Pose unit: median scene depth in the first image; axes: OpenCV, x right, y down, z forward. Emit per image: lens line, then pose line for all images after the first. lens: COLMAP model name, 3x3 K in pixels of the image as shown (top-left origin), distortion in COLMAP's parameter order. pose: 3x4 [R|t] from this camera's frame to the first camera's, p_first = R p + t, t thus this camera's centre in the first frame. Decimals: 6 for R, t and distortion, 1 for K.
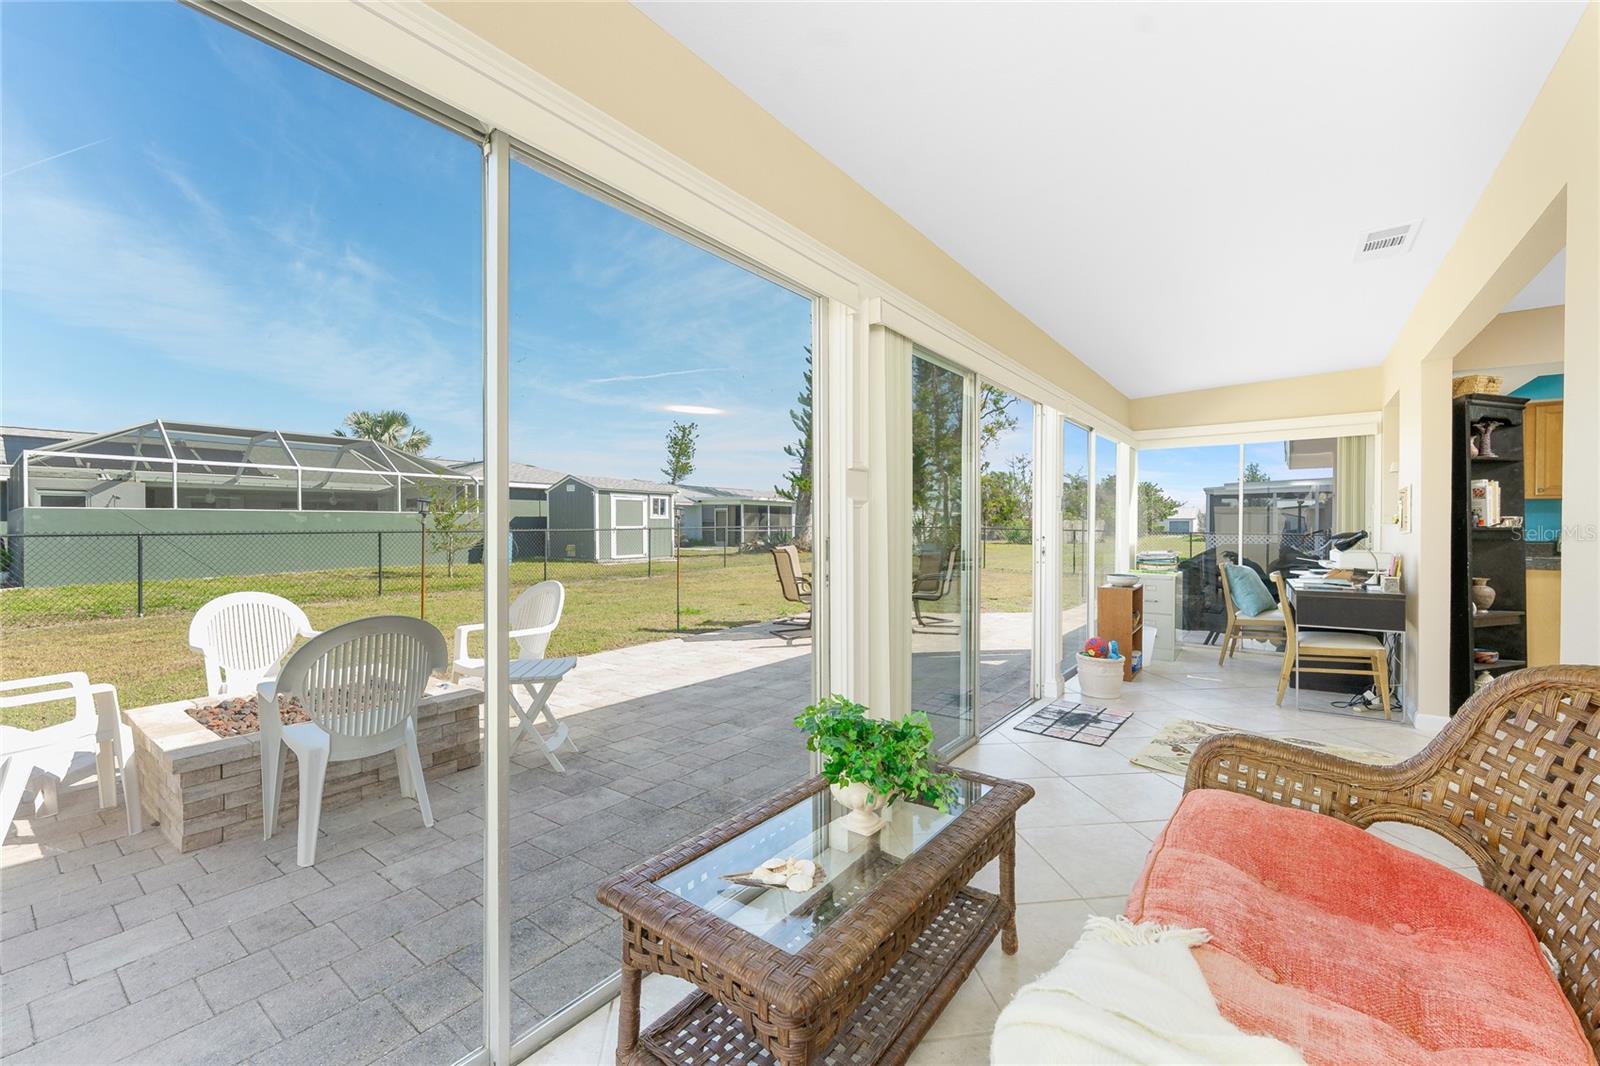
lens RADIAL K [[642.9, 0, 789.9], [0, 642.9, 525.5], [0, 0, 1]] dist [0.002311, -0.000482]
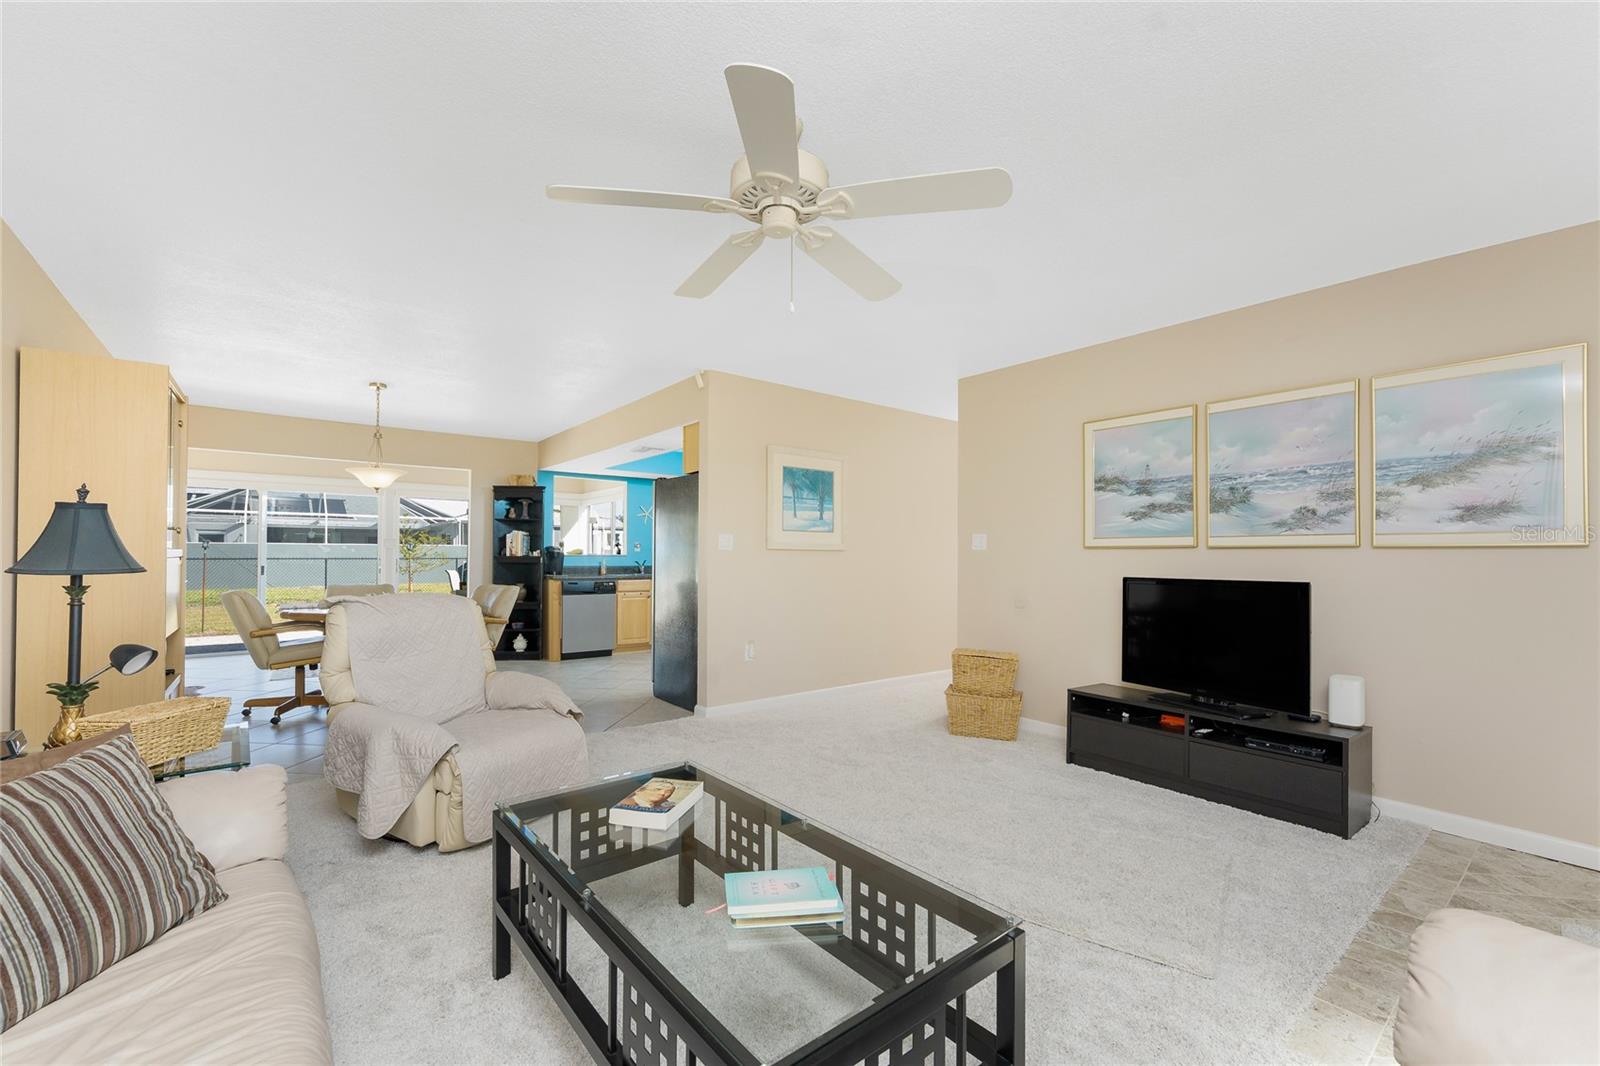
lens RADIAL K [[642.9, 0, 775.2], [0, 642.9, 547.7], [0, 0, 1]] dist [0.002311, -0.000482]
pose [[0.971768, -0.000087, -0.235939, 0.547173], [-0.003029, 0.999913, -0.012843, -0.000060], [0.235919, 0.013195, 0.971683, -0.153546]]
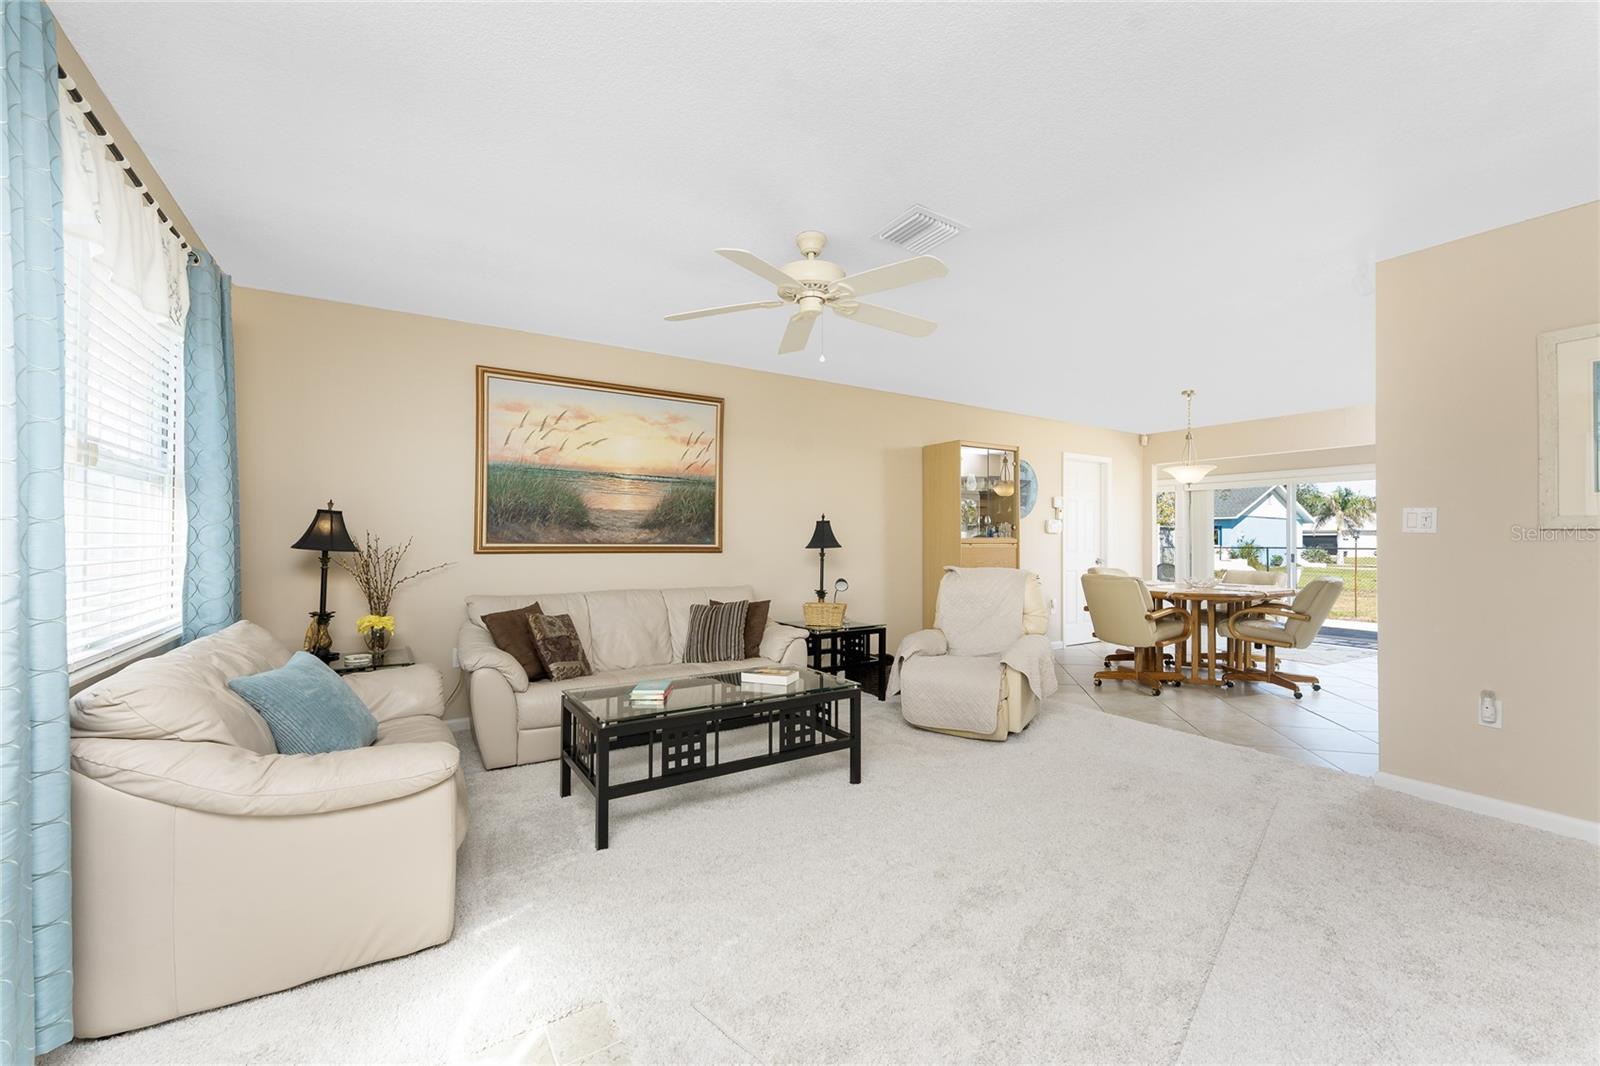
lens RADIAL K [[642.9, 0, 797.0], [0, 642.9, 535.8], [0, 0, 1]] dist [0.002311, -0.000482]
pose [[-0.331805, -0.010422, -0.943290, 0.687140], [-0.005671, 0.999943, -0.009053, 0.000516], [0.943331, 0.002345, -0.331846, 0.017437]]
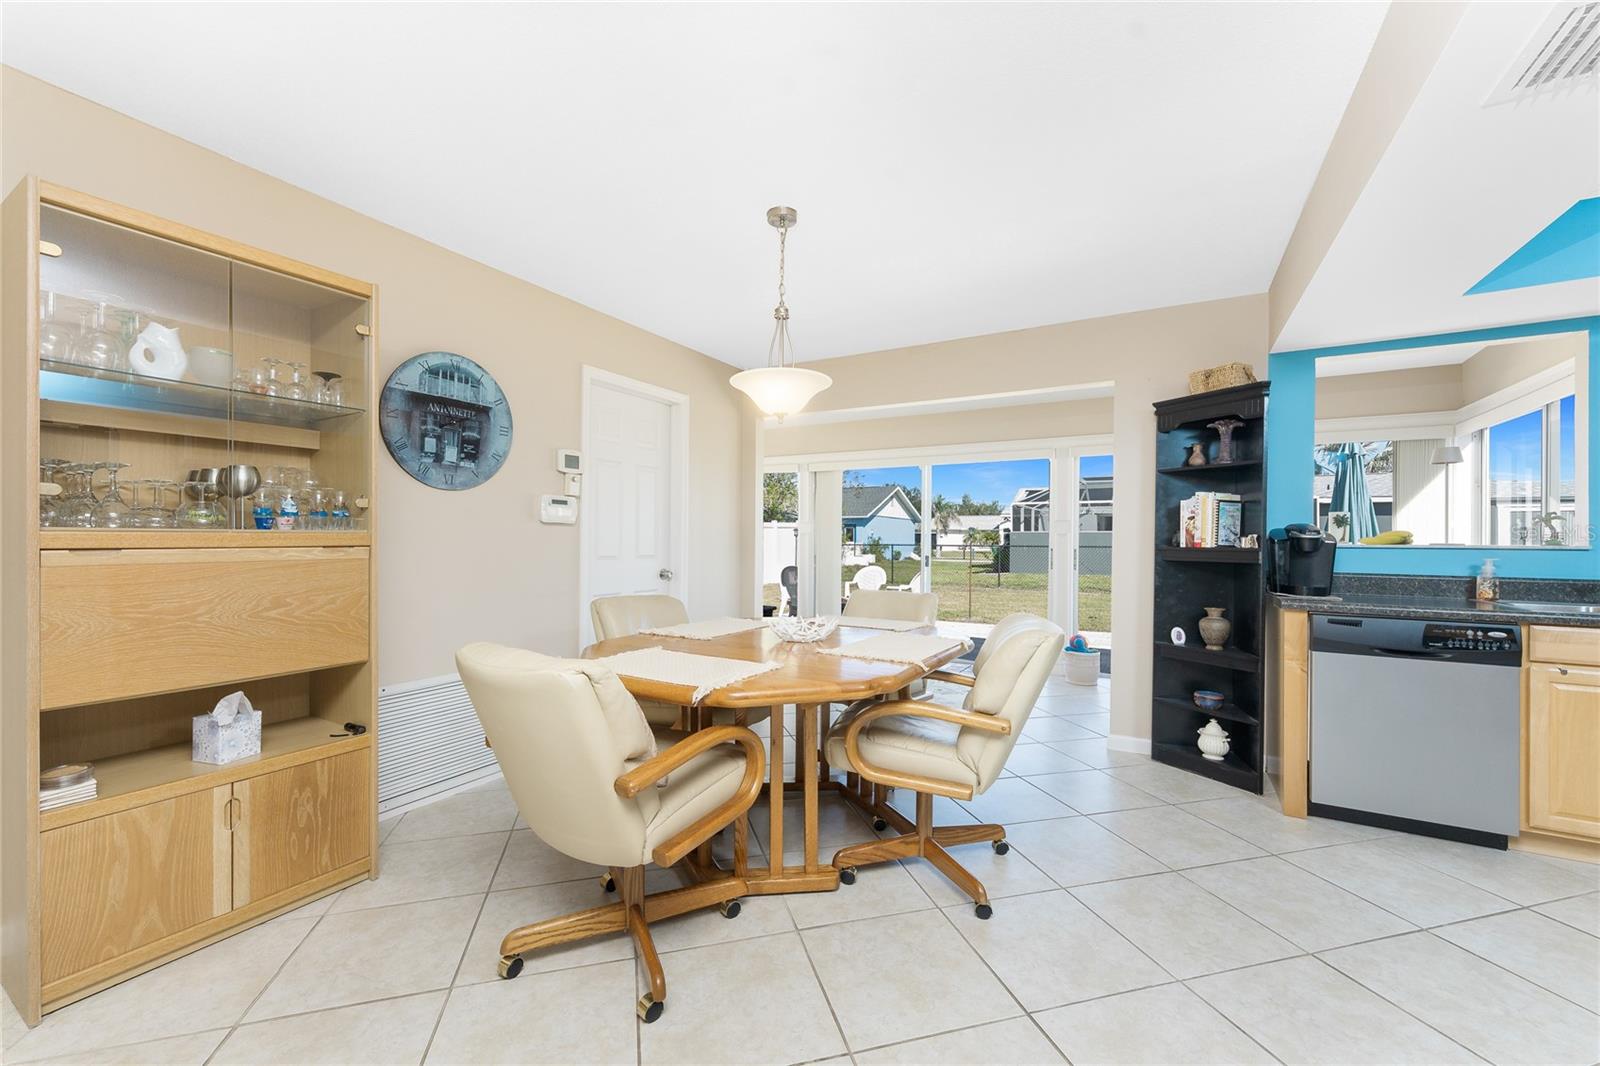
lens RADIAL K [[642.9, 0, 809.4], [0, 642.9, 536.3], [0, 0, 1]] dist [0.002311, -0.000482]
pose [[0.169391, -0.005456, -0.985534, 0.445941], [-0.005932, 0.999961, -0.006555, -0.000950], [0.985531, 0.006957, 0.169352, 0.083074]]
